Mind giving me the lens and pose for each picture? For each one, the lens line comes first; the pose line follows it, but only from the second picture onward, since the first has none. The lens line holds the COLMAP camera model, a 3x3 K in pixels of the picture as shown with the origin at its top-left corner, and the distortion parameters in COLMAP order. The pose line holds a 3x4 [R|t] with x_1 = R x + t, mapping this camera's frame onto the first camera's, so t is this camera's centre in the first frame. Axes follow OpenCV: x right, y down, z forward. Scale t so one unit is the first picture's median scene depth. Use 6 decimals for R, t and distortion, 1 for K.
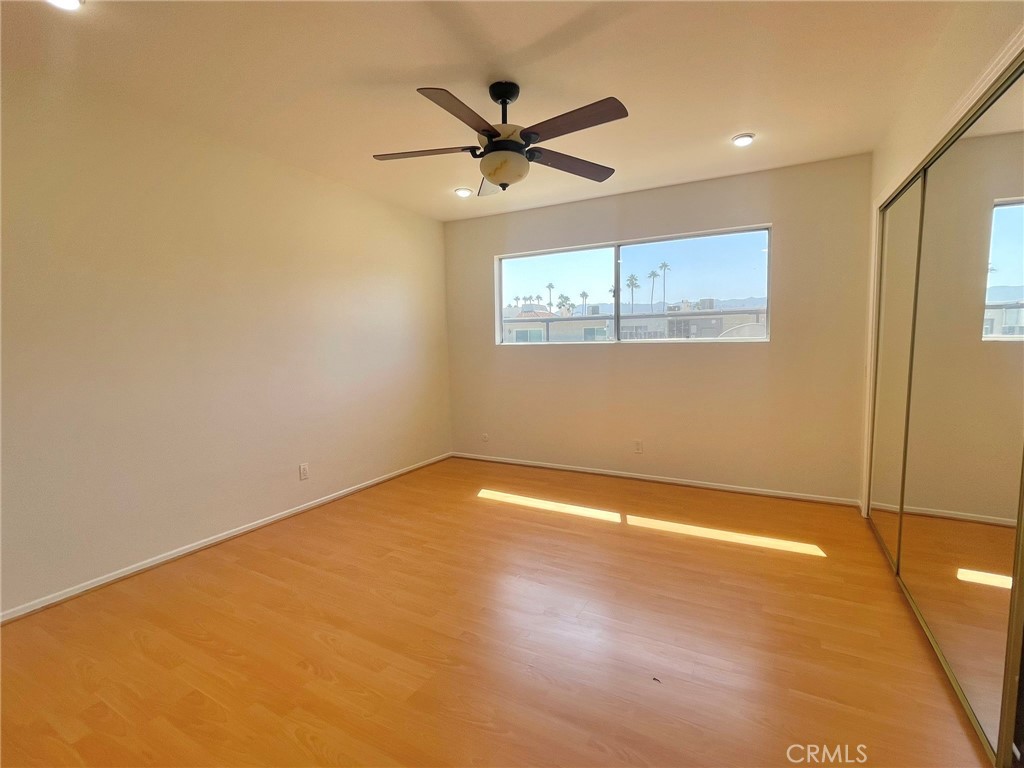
lens RADIAL K [[465.1, 0, 517.1], [0, 465.1, 385.5], [0, 0, 1]] dist [0.001603, 0.000126]
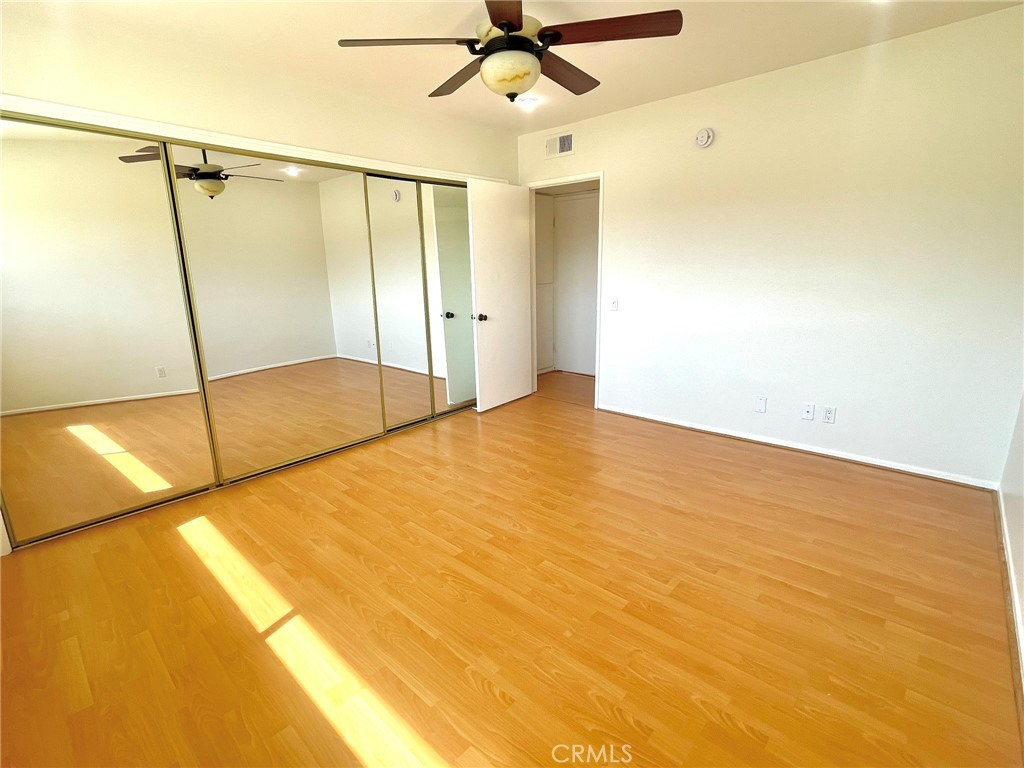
lens RADIAL K [[494.1, 0, 510.2], [0, 494.1, 381.7], [0, 0, 1]] dist [0.001748, -0.000040]
pose [[-0.966159, -0.019808, 0.257186, -0.196908], [0.062788, 0.948999, 0.308964, -0.163455], [-0.250189, 0.314657, -0.915640, 1.451068]]
